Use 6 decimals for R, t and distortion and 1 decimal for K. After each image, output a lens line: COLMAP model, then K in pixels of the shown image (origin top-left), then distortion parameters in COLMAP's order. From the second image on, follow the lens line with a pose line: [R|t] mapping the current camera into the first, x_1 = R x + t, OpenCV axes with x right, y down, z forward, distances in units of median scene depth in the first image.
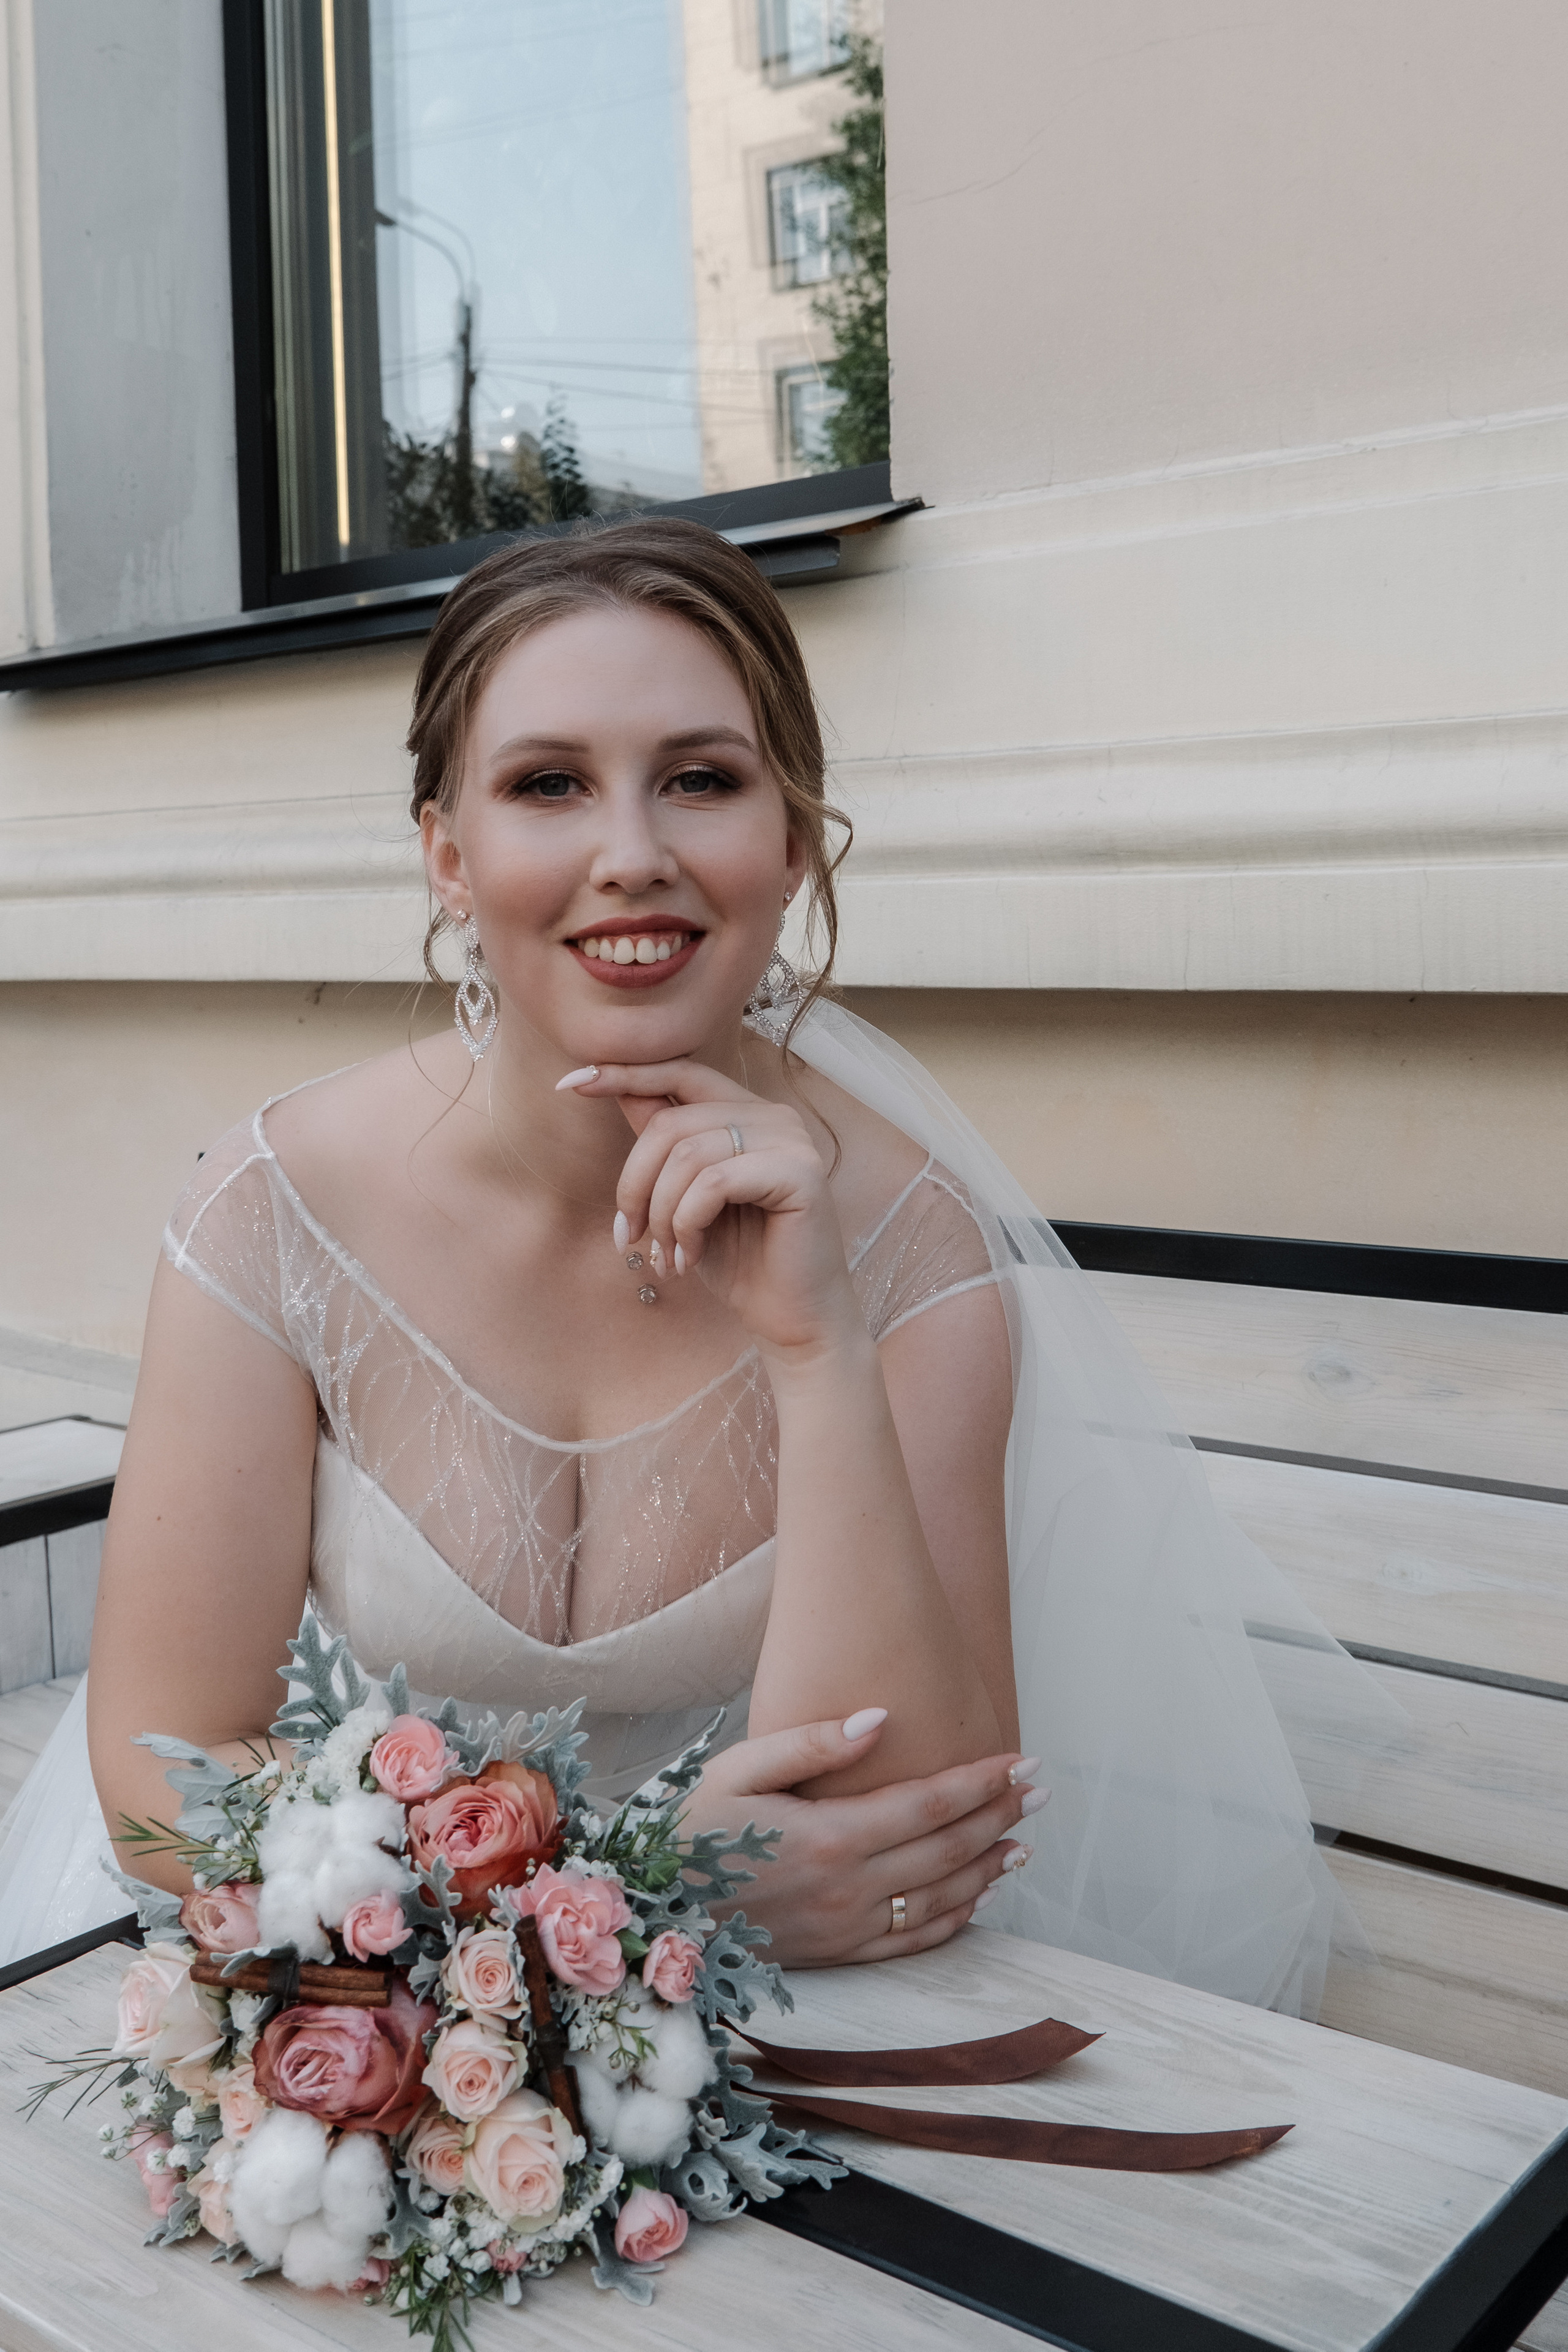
lens RADIAL K [[2450.4, 0, 784.0], [0, 2450.4, 1176.0], [0, 0, 1]] dist [-0.013589, 0.037905]
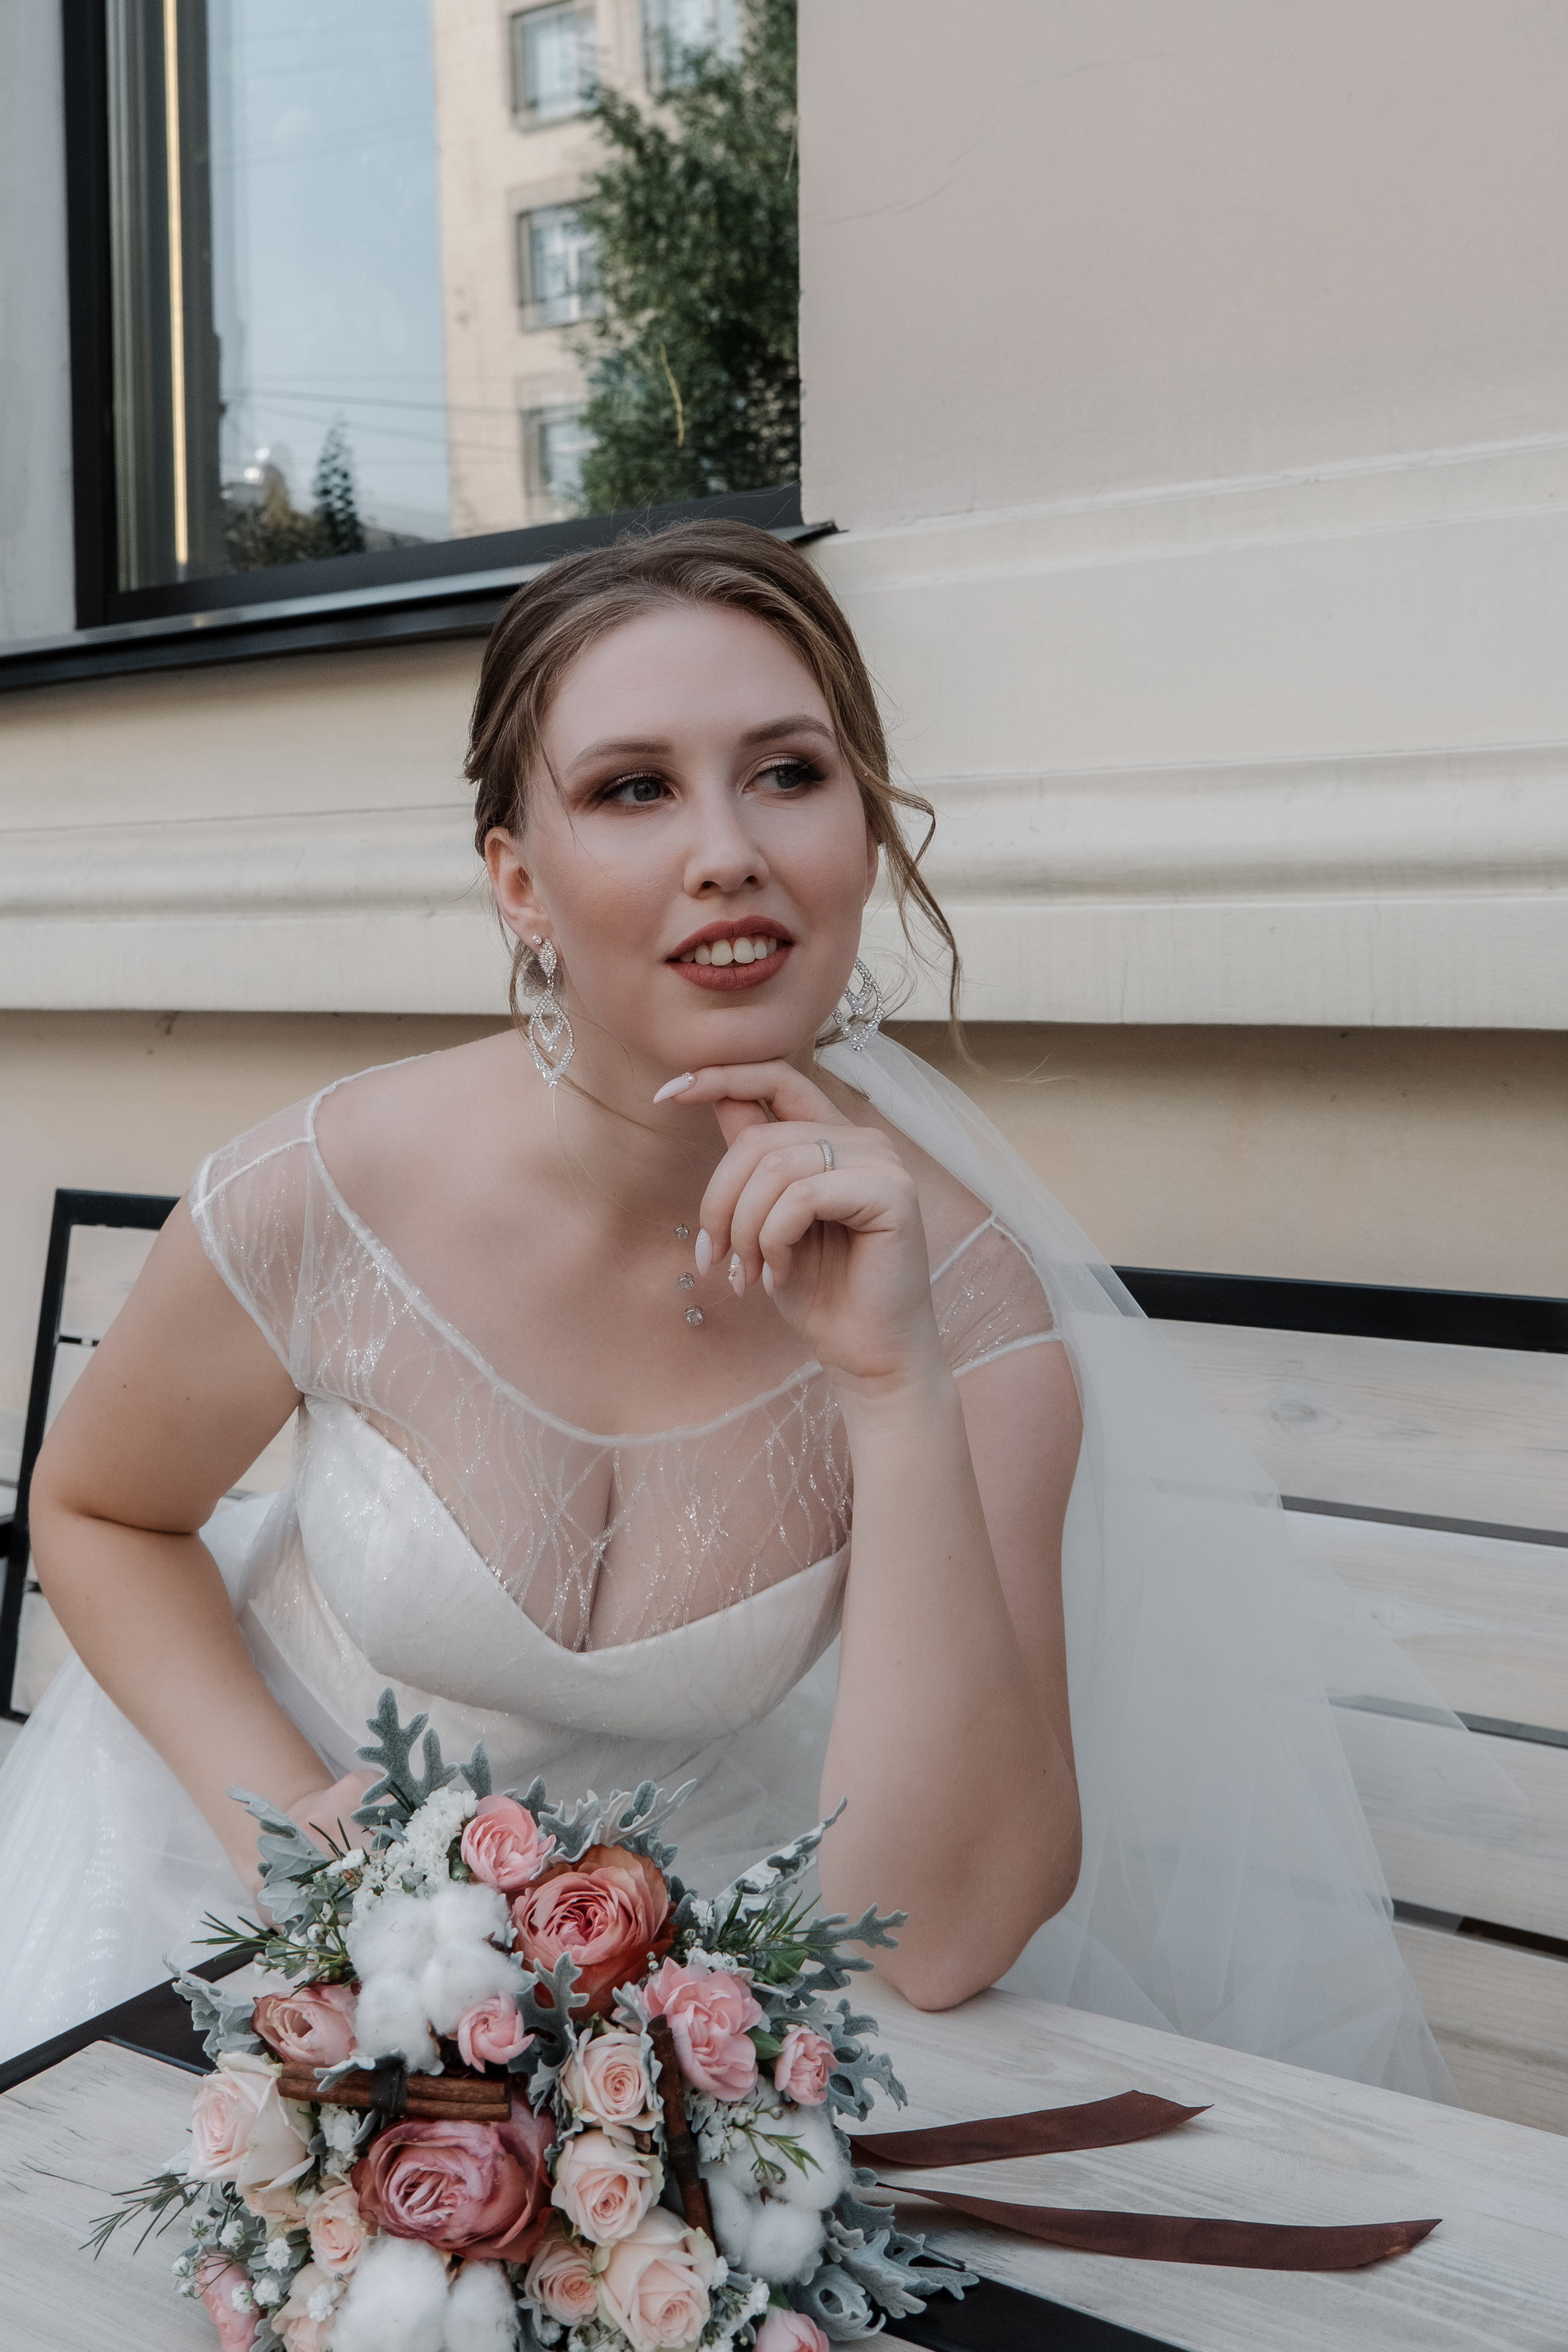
lens RADIAL K [[2450.4, 0, 784.0], [0, 2450.4, 1176.0], [0, 0, 1]] dist [-0.013589, 0.037905]
pose [[0.996384, 0.001753, 0.084951, -0.131348], [-0.000487, 0.999889, -0.014921, 0.000670], [-0.084968, 0.014826, 0.996273, 0.073157]]
